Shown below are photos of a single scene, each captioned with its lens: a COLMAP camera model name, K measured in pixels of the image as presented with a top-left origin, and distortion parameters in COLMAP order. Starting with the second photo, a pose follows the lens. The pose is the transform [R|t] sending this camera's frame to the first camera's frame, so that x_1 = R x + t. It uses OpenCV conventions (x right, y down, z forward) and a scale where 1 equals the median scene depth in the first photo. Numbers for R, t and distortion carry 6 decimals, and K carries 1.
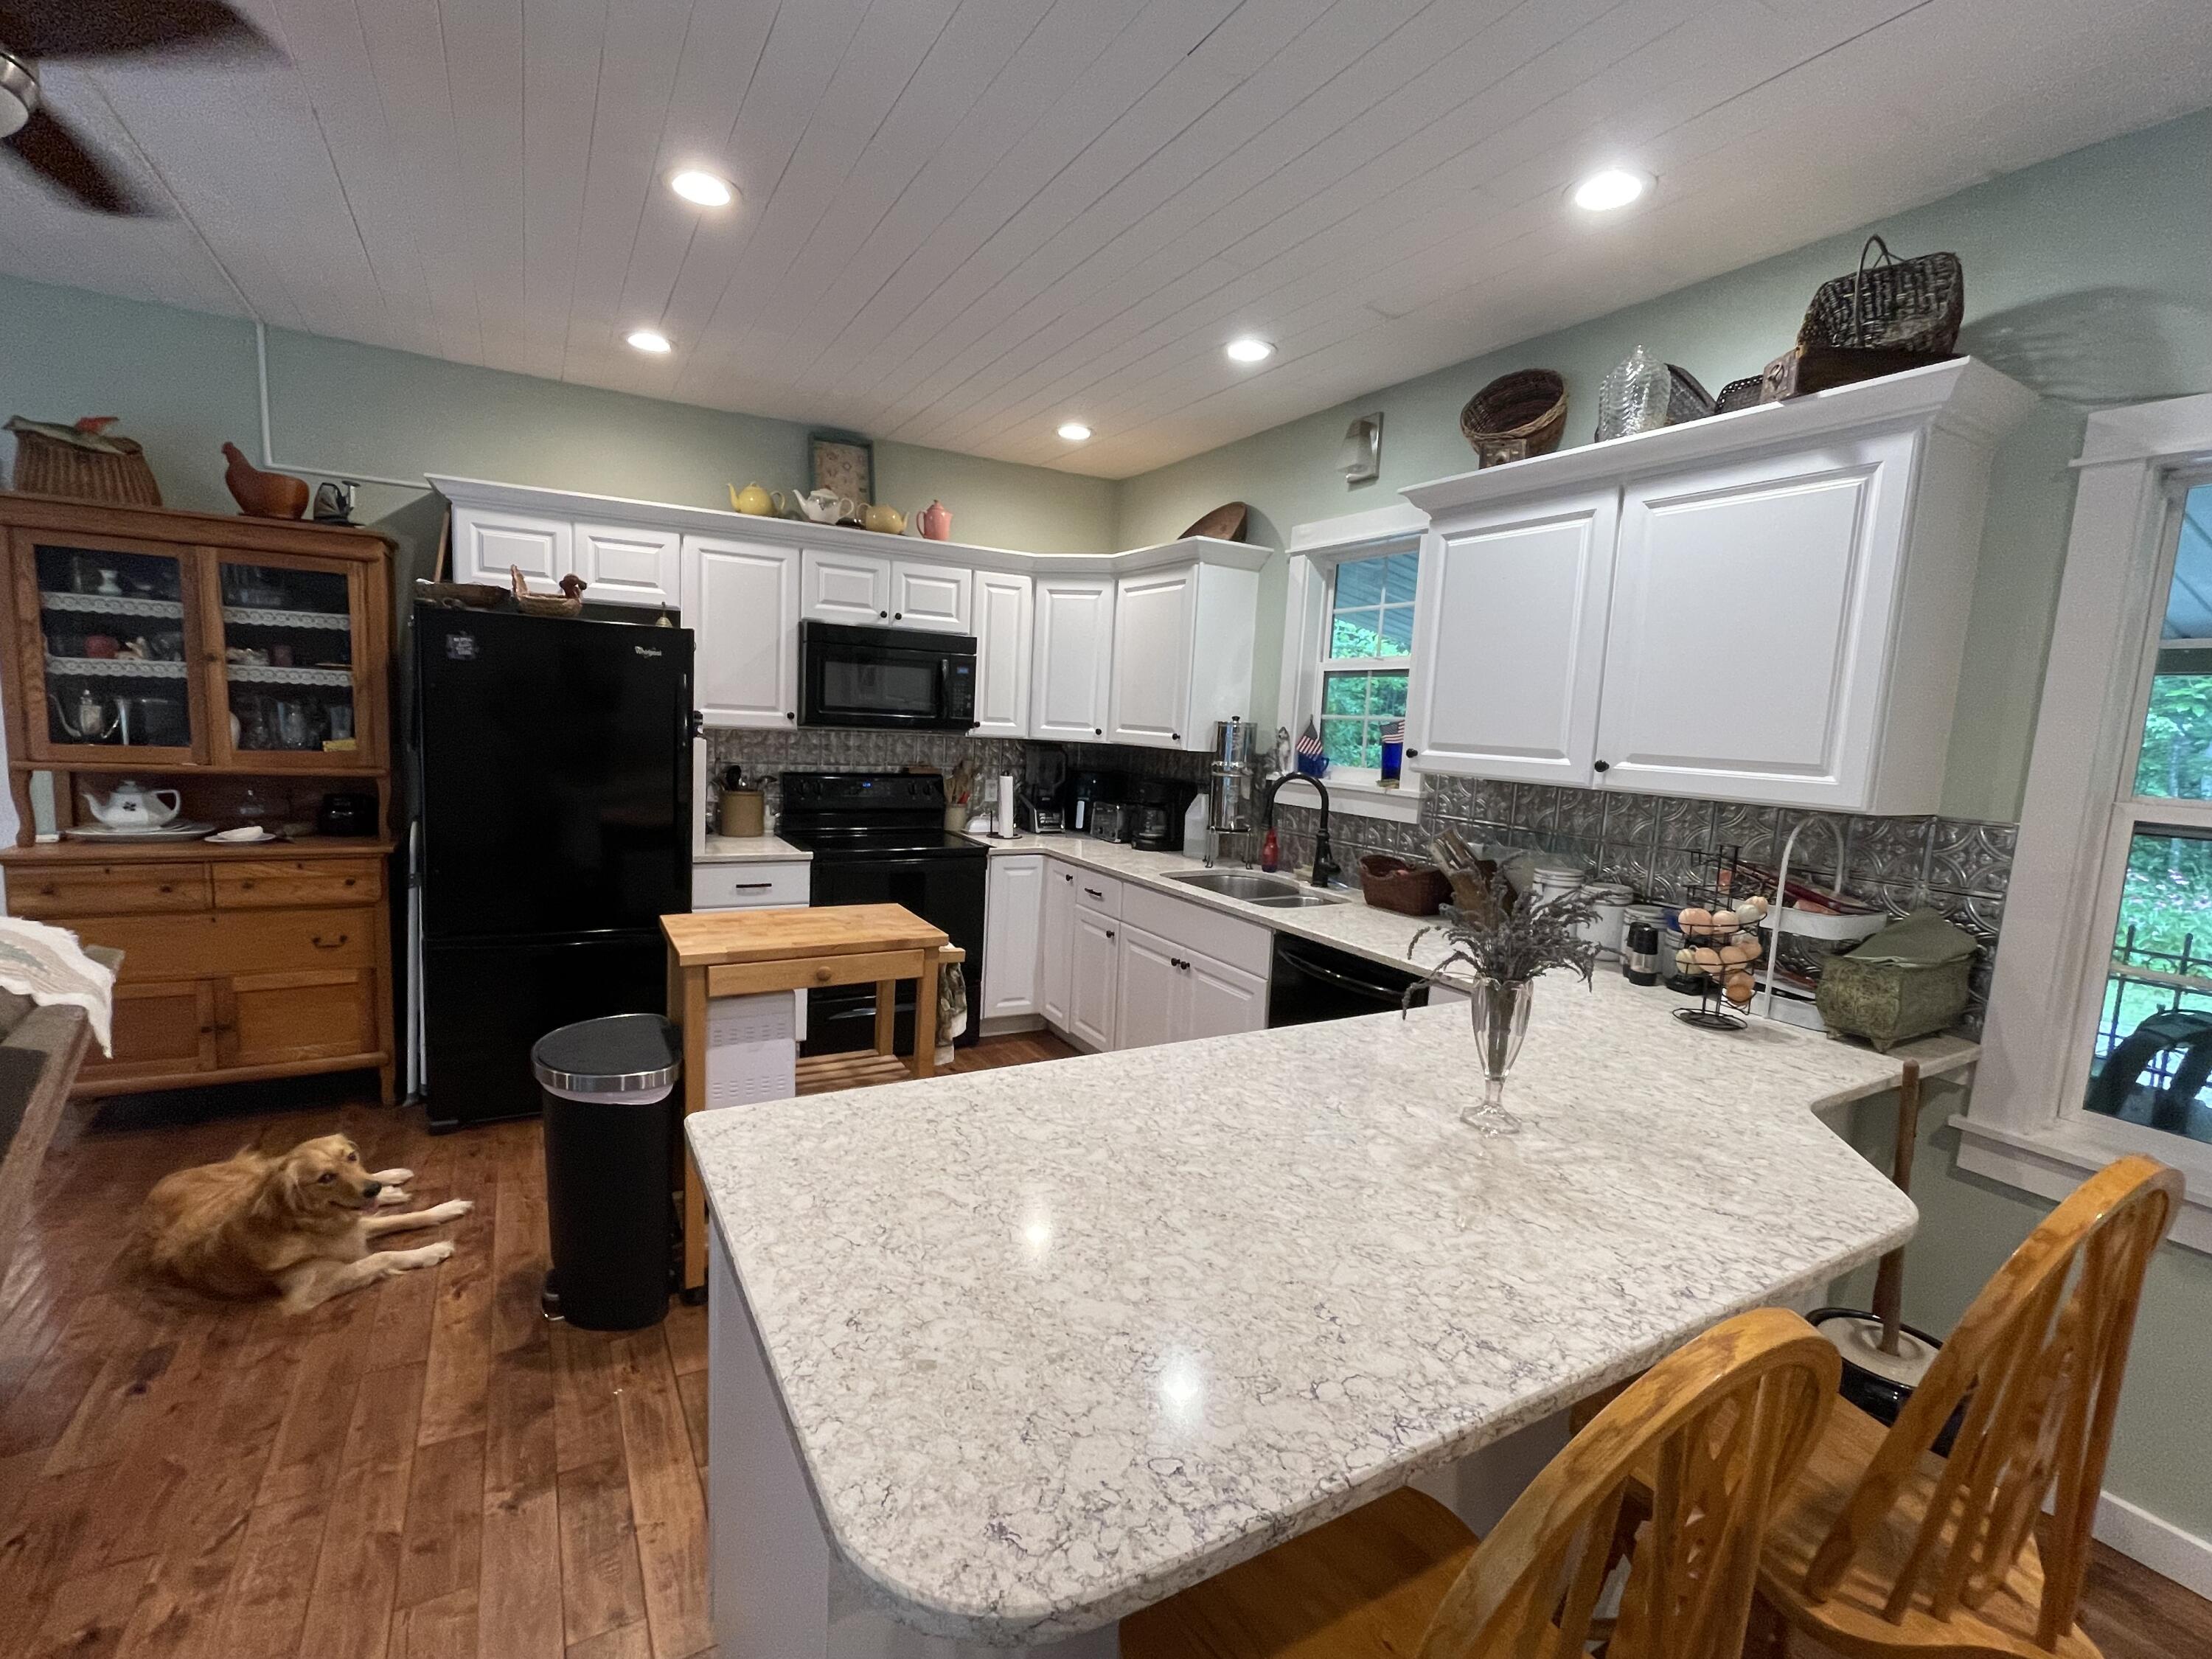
lens RADIAL K [[980.9, 0, 1100.8], [0, 980.9, 833.2], [0, 0, 1]] dist [-0.001472, 0.001198]
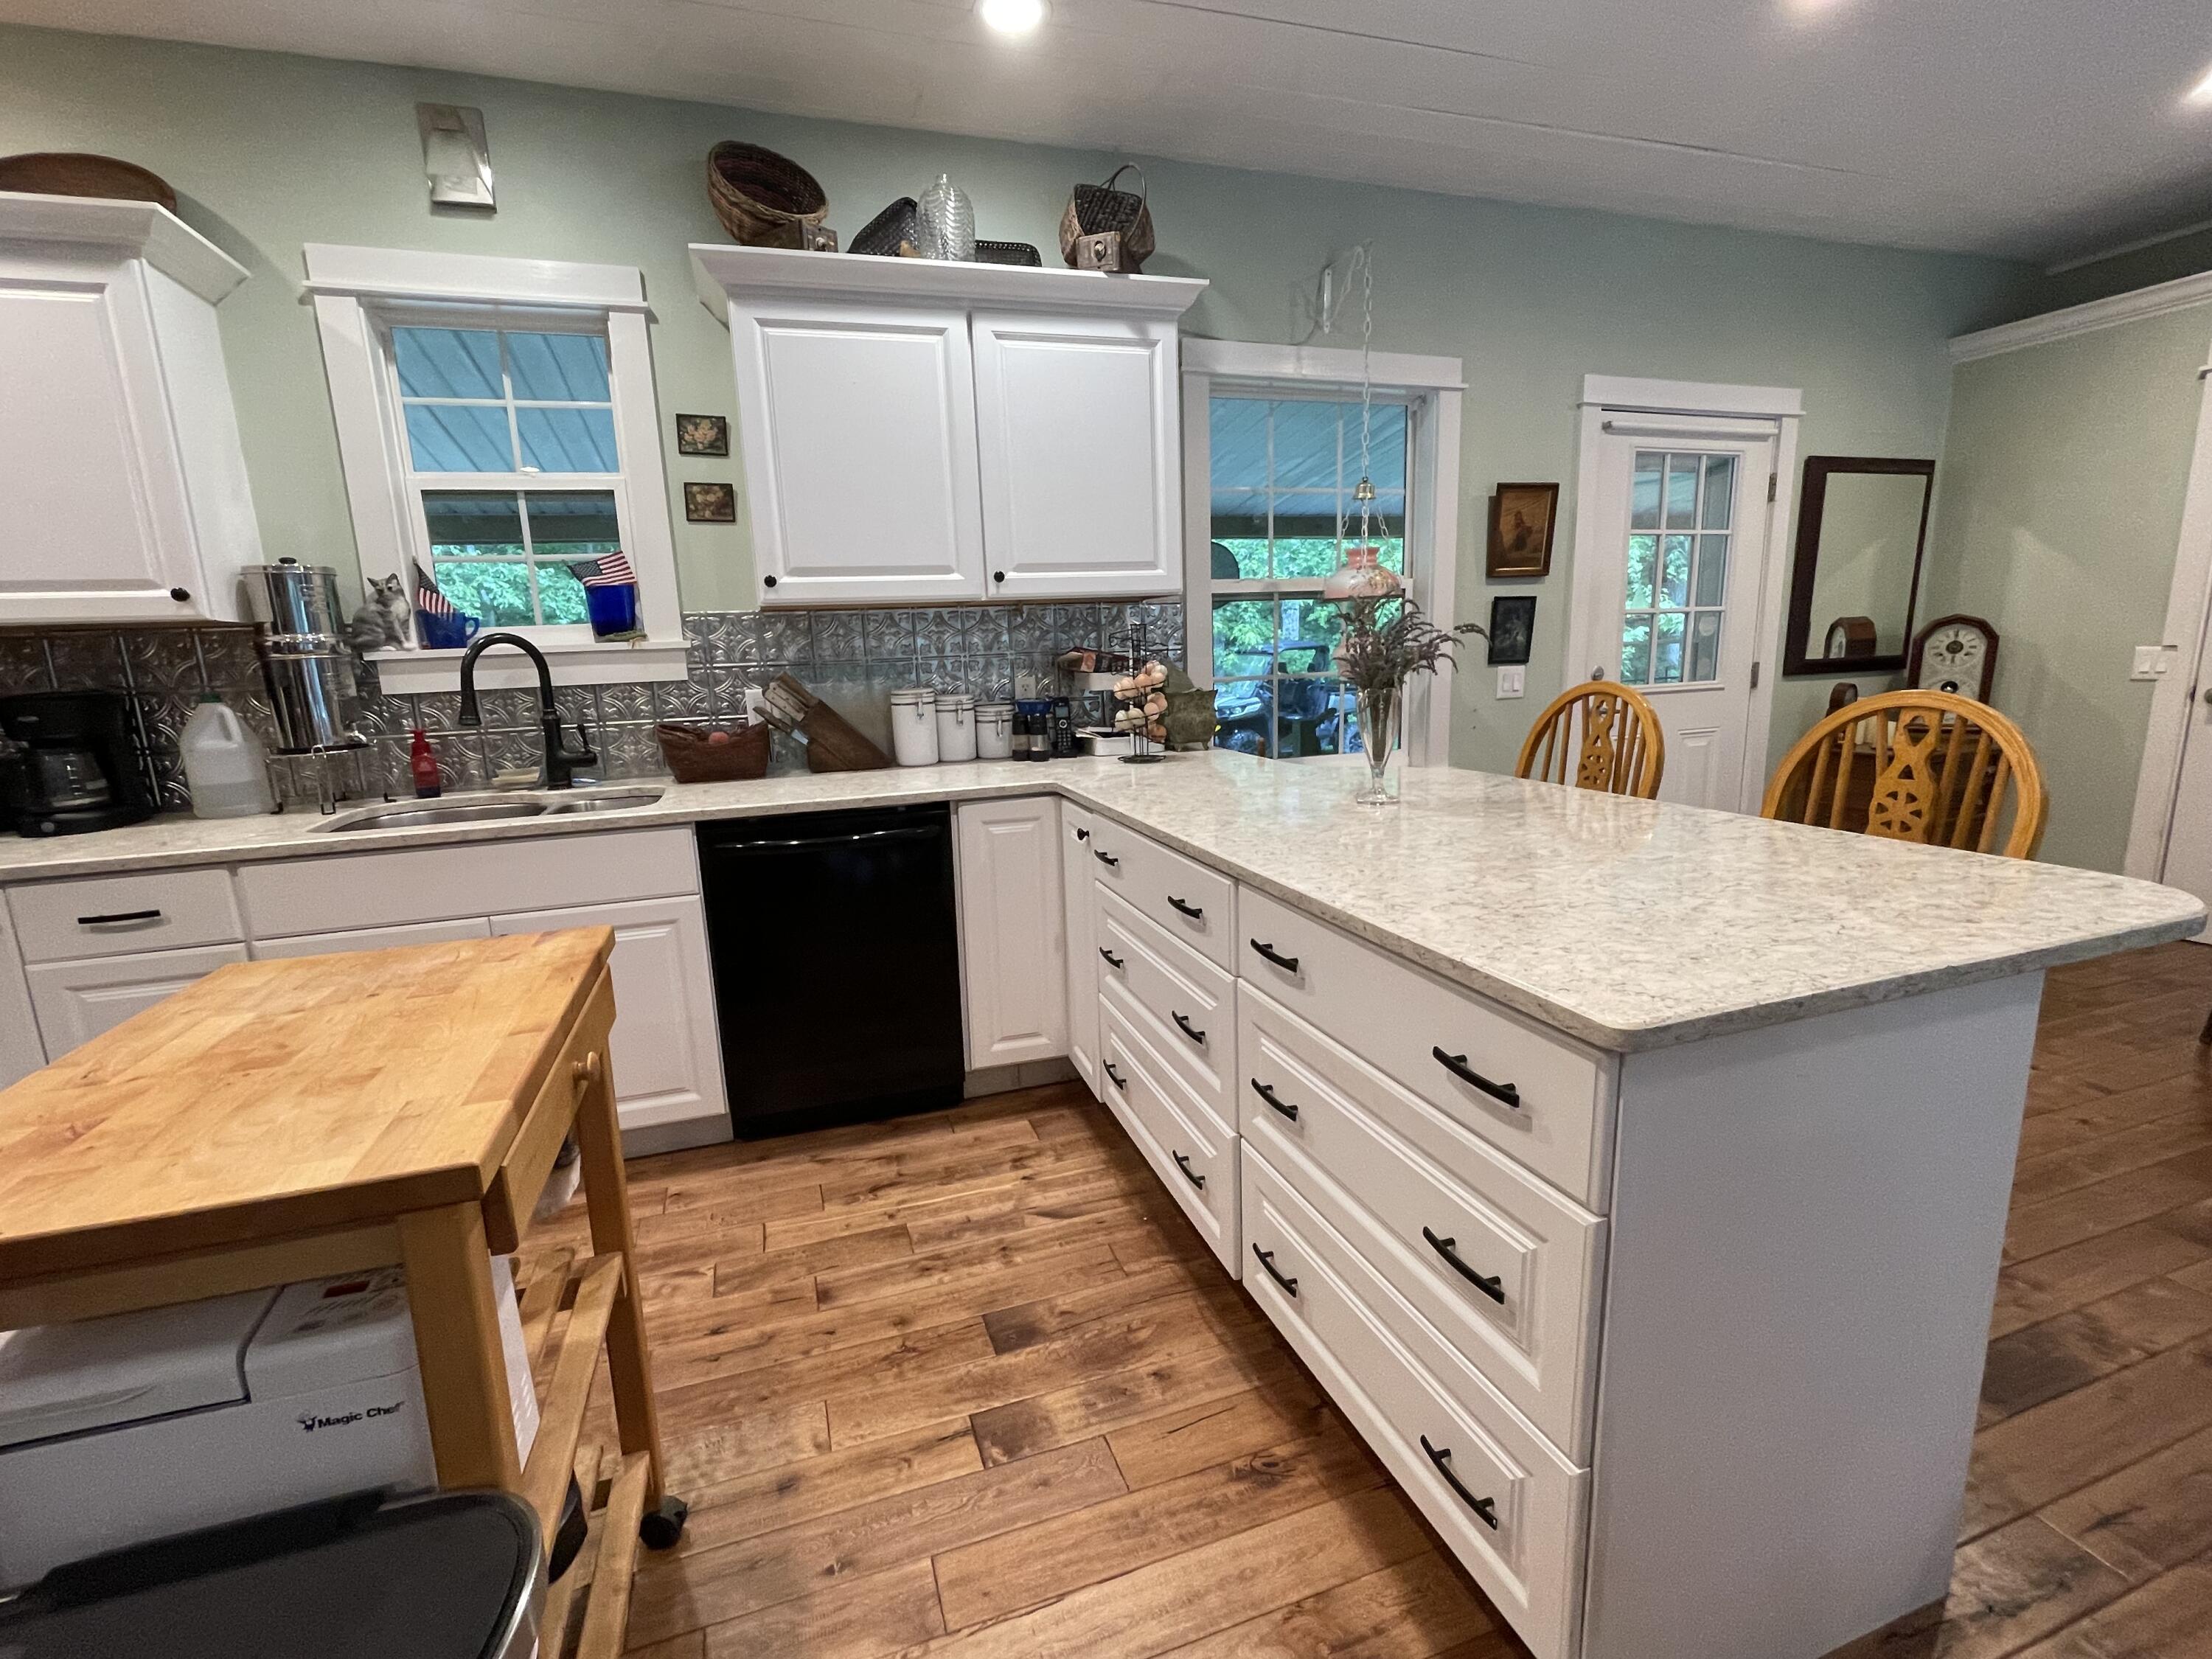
lens RADIAL K [[980.9, 0, 1100.6], [0, 980.9, 828.5], [0, 0, 1]] dist [-0.001472, 0.001198]
pose [[0.205839, -0.243352, 0.947845, -0.427033], [0.165406, 0.963302, 0.211400, -0.006527], [-0.964506, 0.113265, 0.238537, 0.472501]]
